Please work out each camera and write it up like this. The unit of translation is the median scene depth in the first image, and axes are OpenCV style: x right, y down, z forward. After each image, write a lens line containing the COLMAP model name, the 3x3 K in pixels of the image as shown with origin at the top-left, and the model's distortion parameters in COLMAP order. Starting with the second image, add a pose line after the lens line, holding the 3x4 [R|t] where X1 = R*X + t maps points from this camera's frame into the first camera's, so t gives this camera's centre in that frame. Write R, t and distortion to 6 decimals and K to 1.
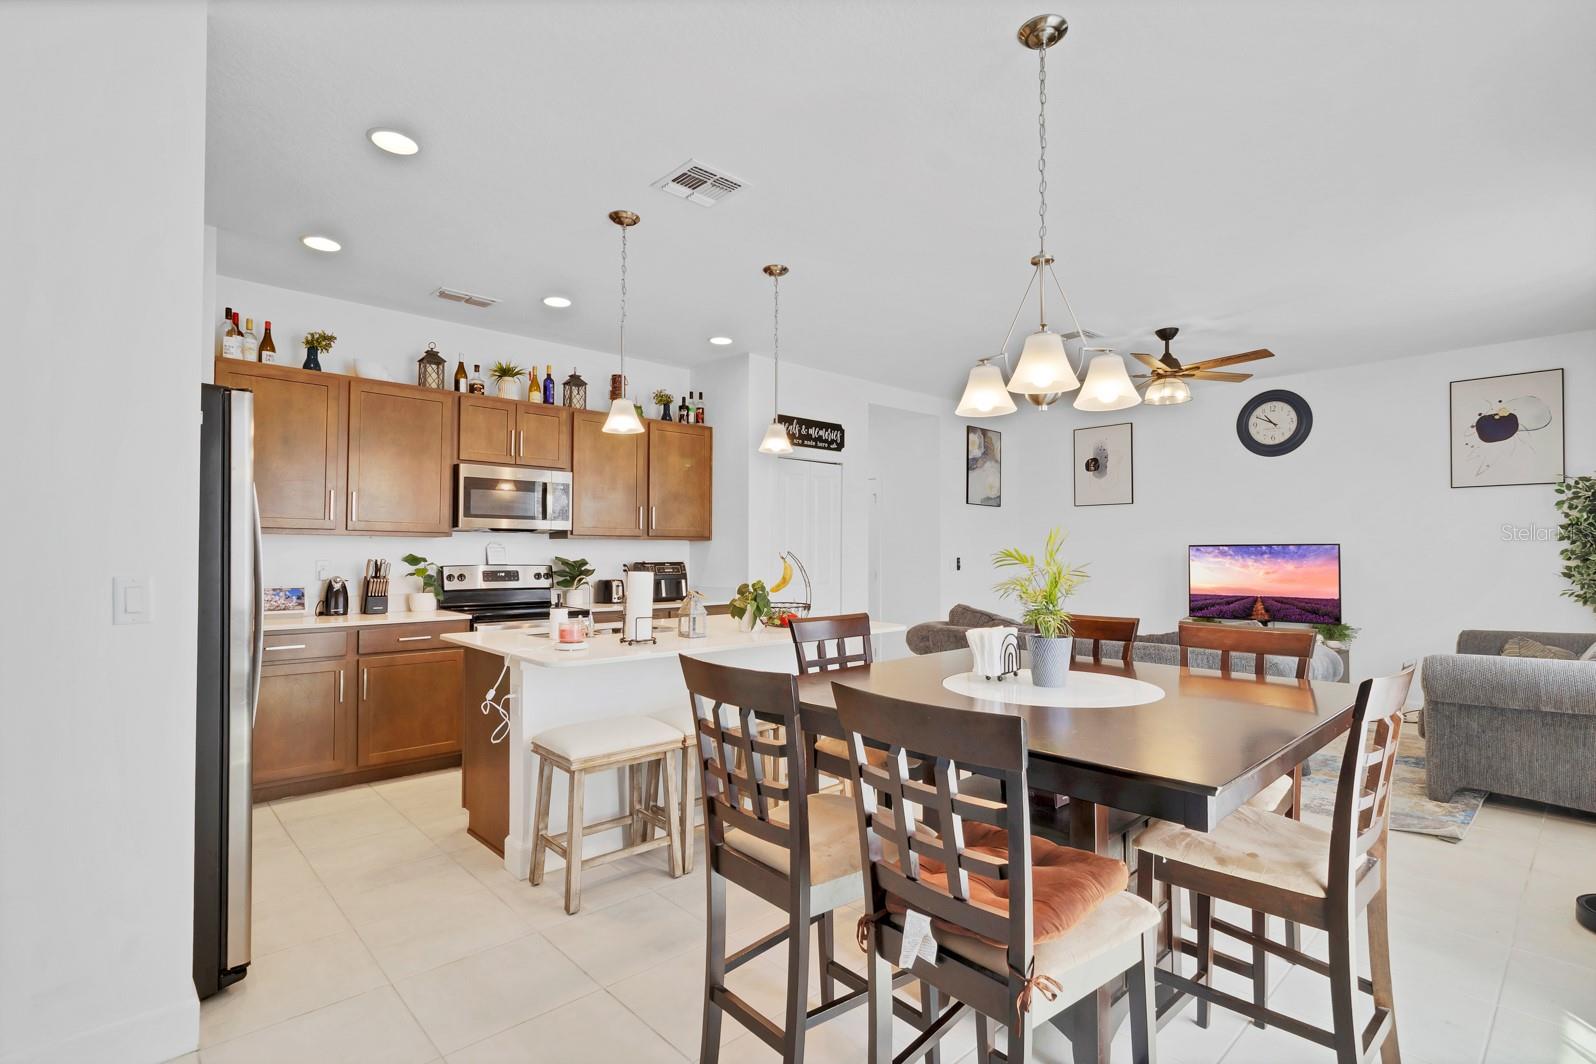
lens RADIAL K [[752.4, 0, 797.8], [0, 752.4, 537.7], [0, 0, 1]] dist [0.001029, 0.000650]
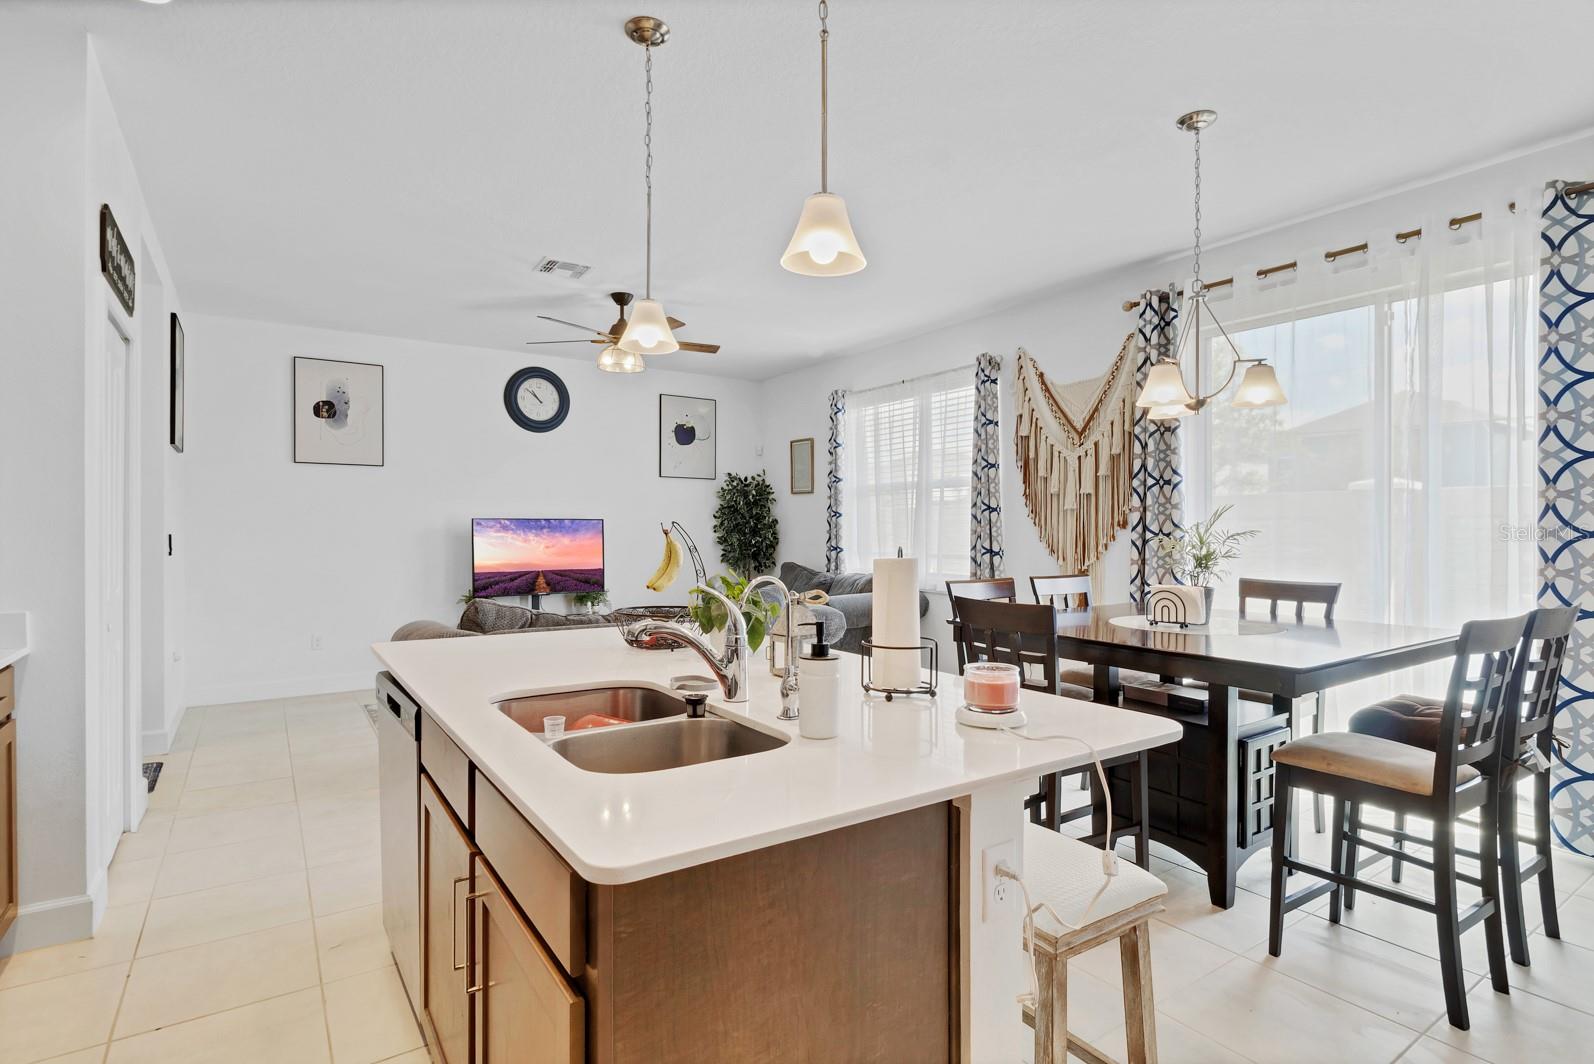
lens RADIAL K [[792.8, 0, 806.9], [0, 792.8, 531.1], [0, 0, 1]] dist [-0.000318, -0.000054]
pose [[0.146858, -0.003011, 0.989153, -0.453193], [-0.020017, 0.999782, 0.006015, 0.013919], [-0.988955, -0.020683, 0.146765, 0.582353]]
